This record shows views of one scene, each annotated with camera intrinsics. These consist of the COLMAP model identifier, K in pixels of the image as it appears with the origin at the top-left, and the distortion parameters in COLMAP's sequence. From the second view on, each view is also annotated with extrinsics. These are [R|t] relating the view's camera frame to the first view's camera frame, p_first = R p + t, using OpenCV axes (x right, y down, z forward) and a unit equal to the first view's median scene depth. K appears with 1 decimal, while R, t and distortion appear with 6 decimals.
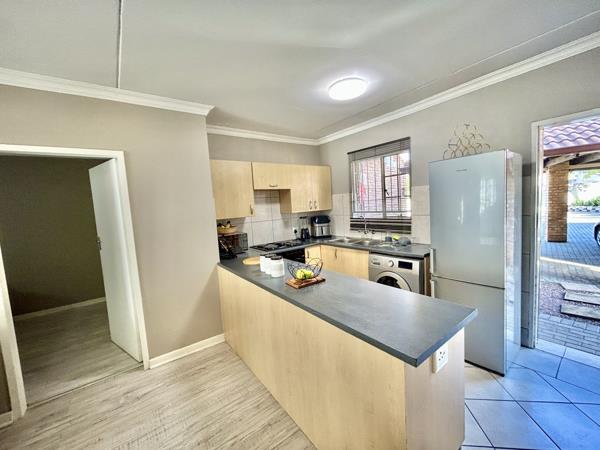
lens RADIAL K [[243.3, 0, 300.0], [0, 243.3, 225.0], [0, 0, 1]] dist [-0.002212, 0.000821]
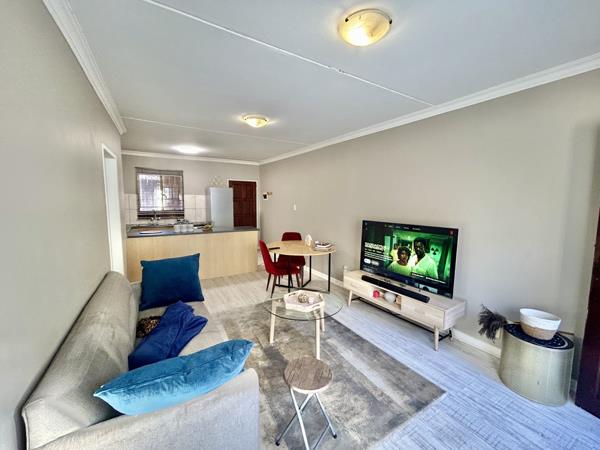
lens RADIAL K [[243.3, 0, 300.0], [0, 243.3, 225.0], [0, 0, 1]] dist [-0.002212, 0.000821]
pose [[0.103149, -0.038224, 0.993931, -1.298553], [0.071246, 0.996979, 0.030947, 0.089844], [-0.992111, 0.067621, 0.105560, -0.143084]]
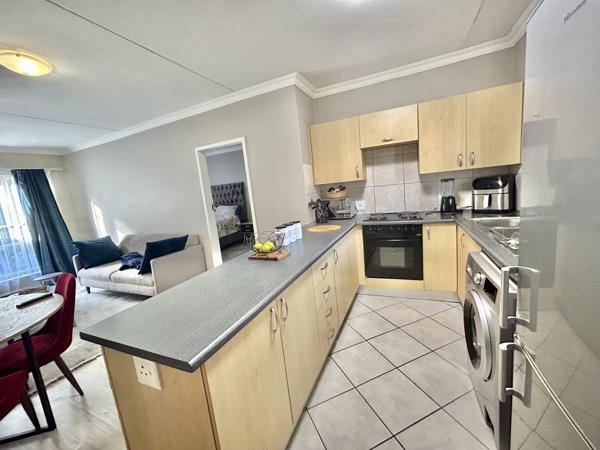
lens RADIAL K [[243.3, 0, 300.0], [0, 243.3, 225.0], [0, 0, 1]] dist [-0.002212, 0.000821]
pose [[0.487938, 0.148231, -0.860200, 0.459194], [-0.002550, 0.985713, 0.168413, -0.022120], [0.872875, -0.079981, 0.481345, 0.348187]]
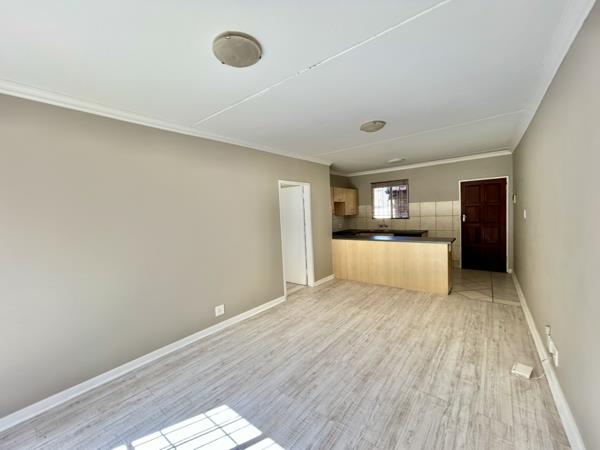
lens RADIAL K [[243.3, 0, 300.0], [0, 243.3, 225.0], [0, 0, 1]] dist [-0.002212, 0.000821]
pose [[0.966073, 0.007792, 0.258150, -0.862156], [0.004094, 0.998957, -0.045473, 0.109613], [-0.258235, 0.044987, 0.965034, -0.671021]]
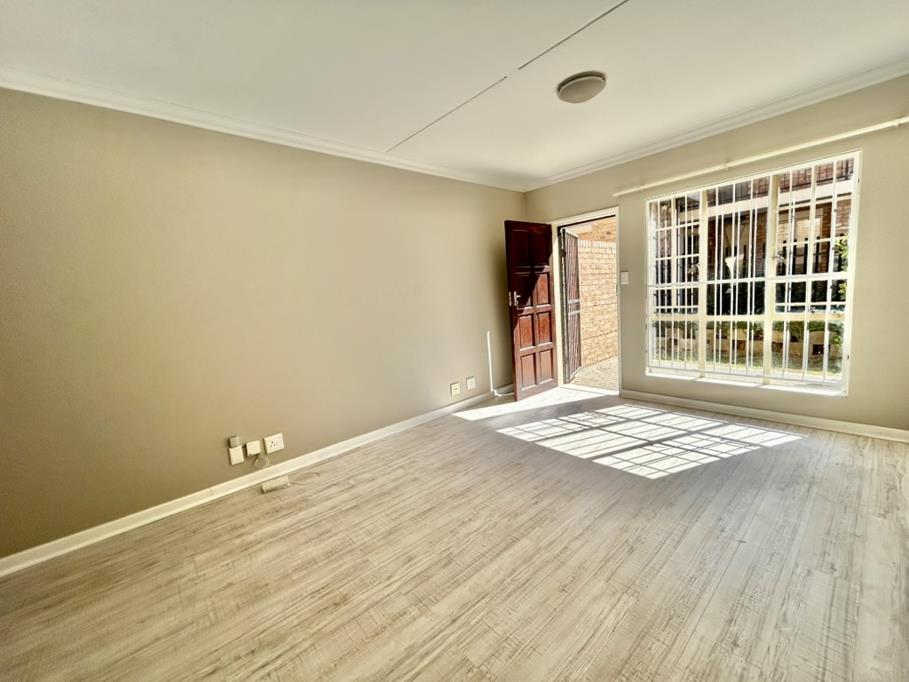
lens RADIAL K [[368.7, 0, 454.5], [0, 368.7, 341.0], [0, 0, 1]] dist [-0.002212, 0.000821]
pose [[-0.987308, 0.147724, -0.058315, -0.519739], [0.132086, 0.967649, 0.214962, 0.048855], [0.088183, 0.204531, -0.974880, 0.512680]]
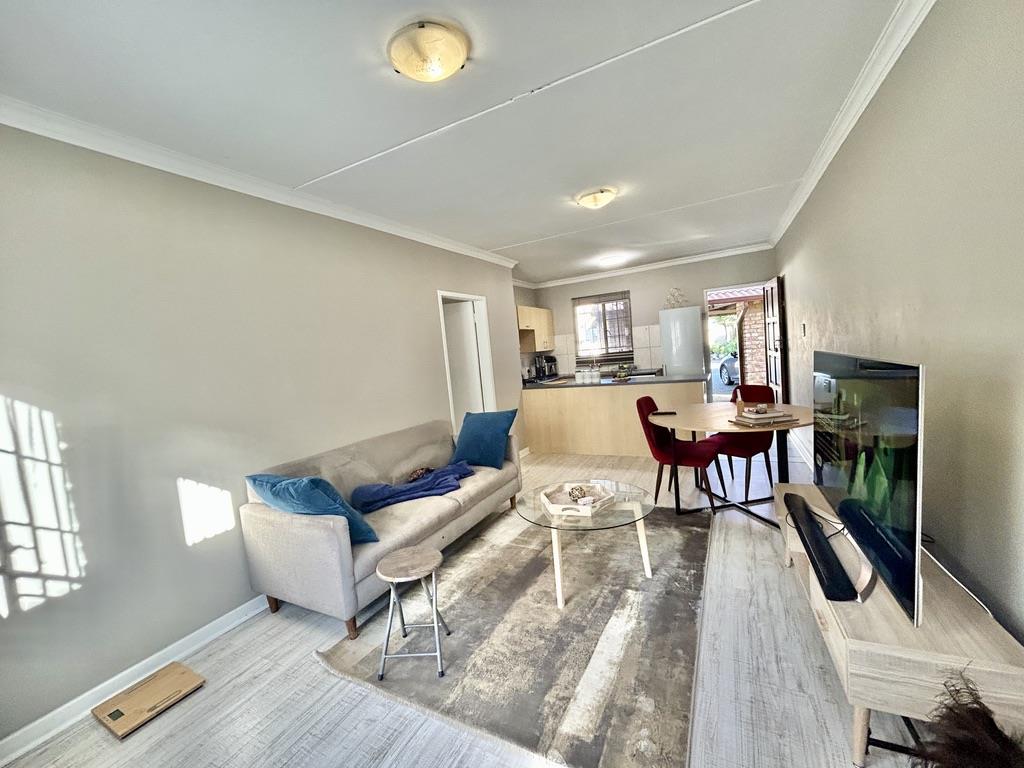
lens RADIAL K [[415.3, 0, 512.0], [0, 415.3, 384.0], [0, 0, 1]] dist [-0.002212, 0.000821]
pose [[0.900843, -0.052068, 0.431011, -0.991197], [0.072590, 0.996871, -0.031293, 0.153864], [-0.428033, 0.059477, 0.901804, -0.656439]]
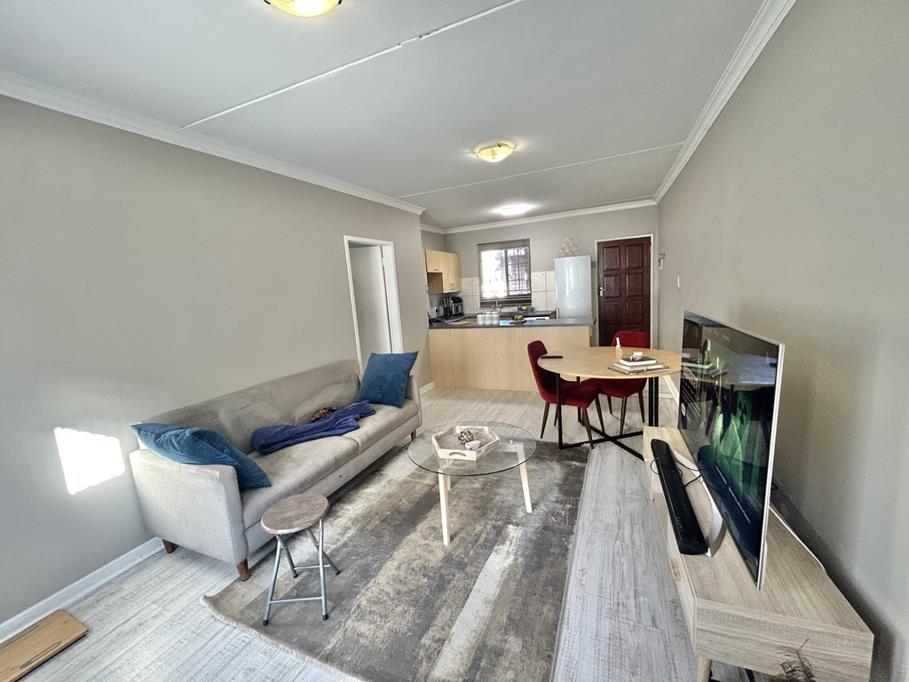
lens RADIAL K [[368.7, 0, 454.5], [0, 368.7, 341.0], [0, 0, 1]] dist [-0.002212, 0.000821]
pose [[0.870218, -0.070342, 0.487619, -0.928837], [0.058884, 0.997510, 0.038811, 0.124594], [-0.489135, -0.005061, 0.872193, -0.629276]]
